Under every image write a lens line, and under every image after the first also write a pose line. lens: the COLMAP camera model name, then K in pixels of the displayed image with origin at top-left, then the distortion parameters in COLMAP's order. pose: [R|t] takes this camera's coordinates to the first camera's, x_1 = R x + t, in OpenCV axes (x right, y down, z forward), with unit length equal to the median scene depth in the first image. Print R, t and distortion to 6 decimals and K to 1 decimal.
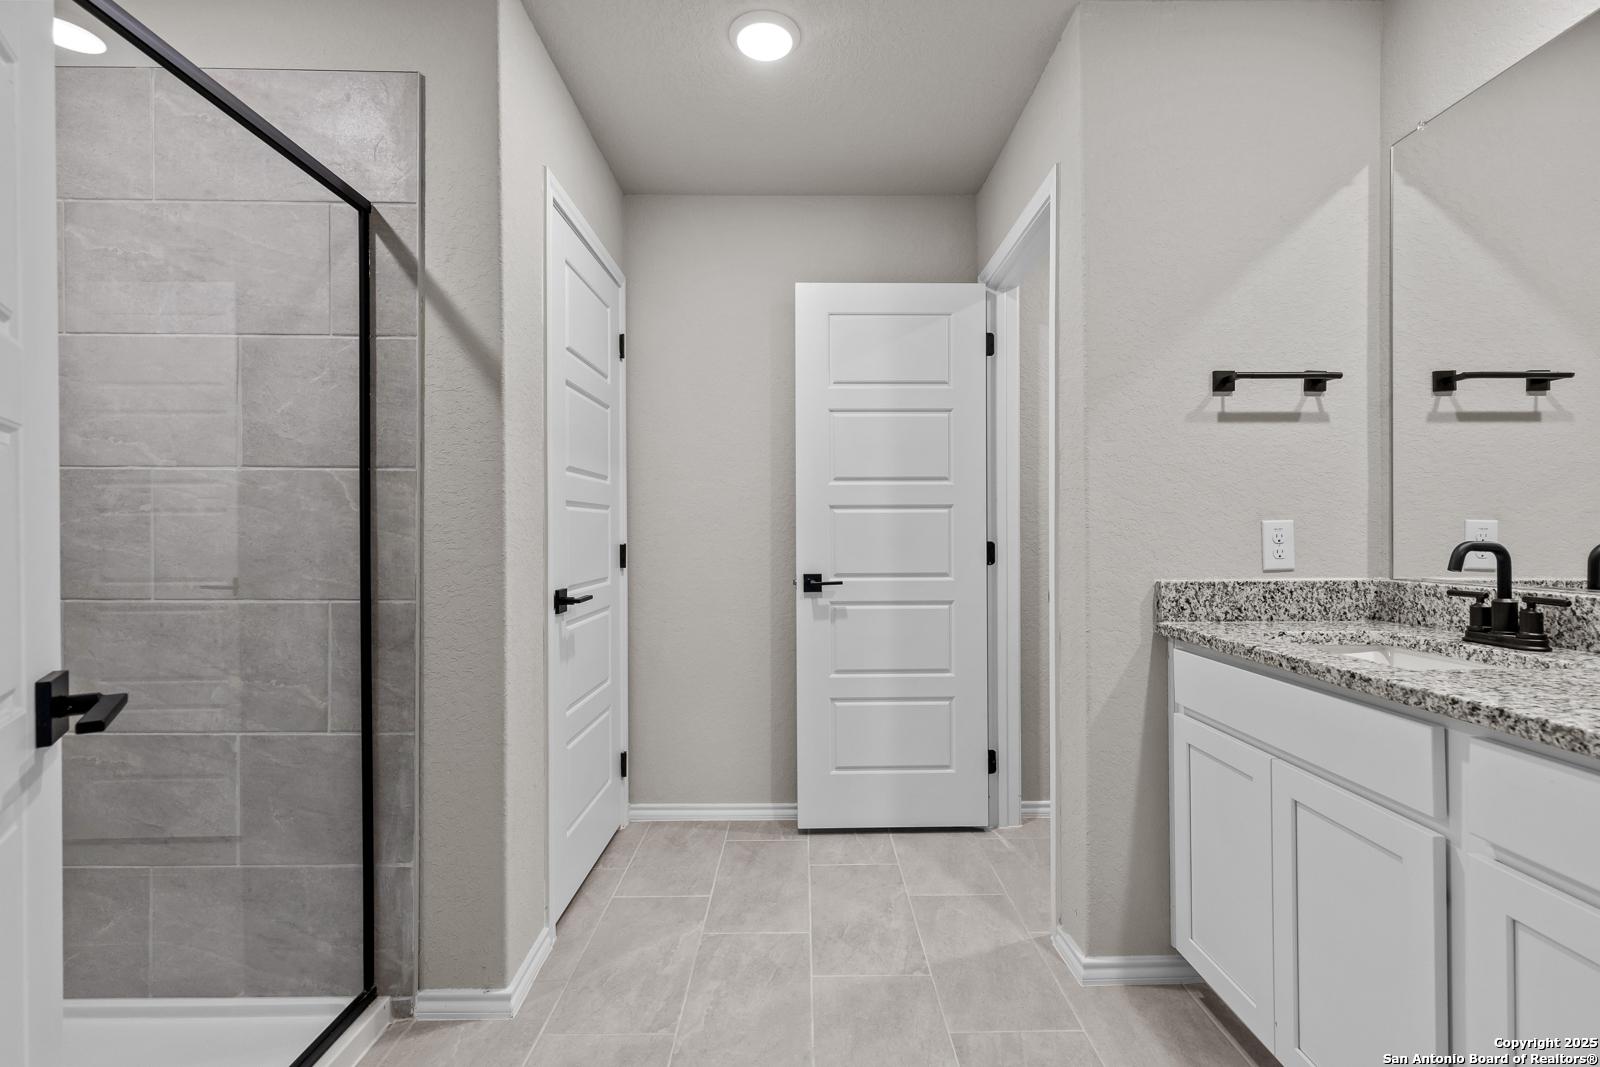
lens RADIAL K [[715.5, 0, 806.5], [0, 715.5, 535.2], [0, 0, 1]] dist [0.005353, -0.001859]
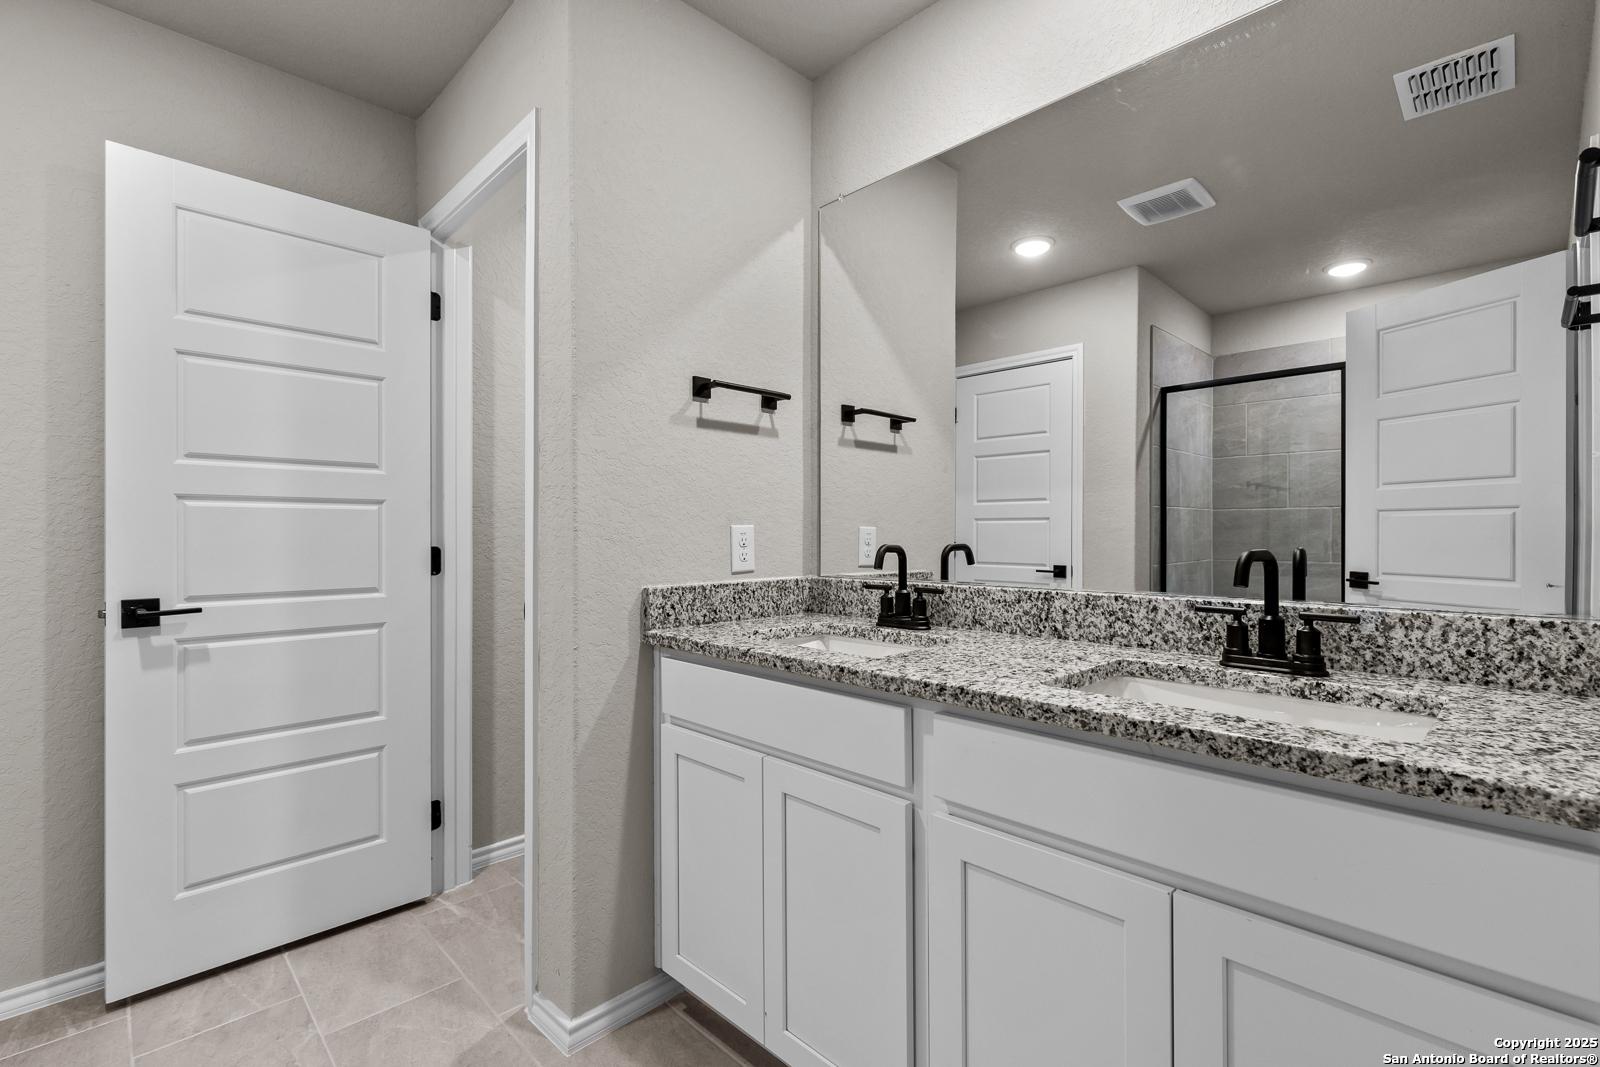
lens RADIAL K [[715.5, 0, 800.3], [0, 715.5, 533.7], [0, 0, 1]] dist [0.005353, -0.001859]
pose [[0.717191, 0.003205, 0.696869, -0.018479], [0.000253, 0.999988, -0.004859, -0.002252], [-0.696877, 0.003662, 0.717182, 0.138879]]
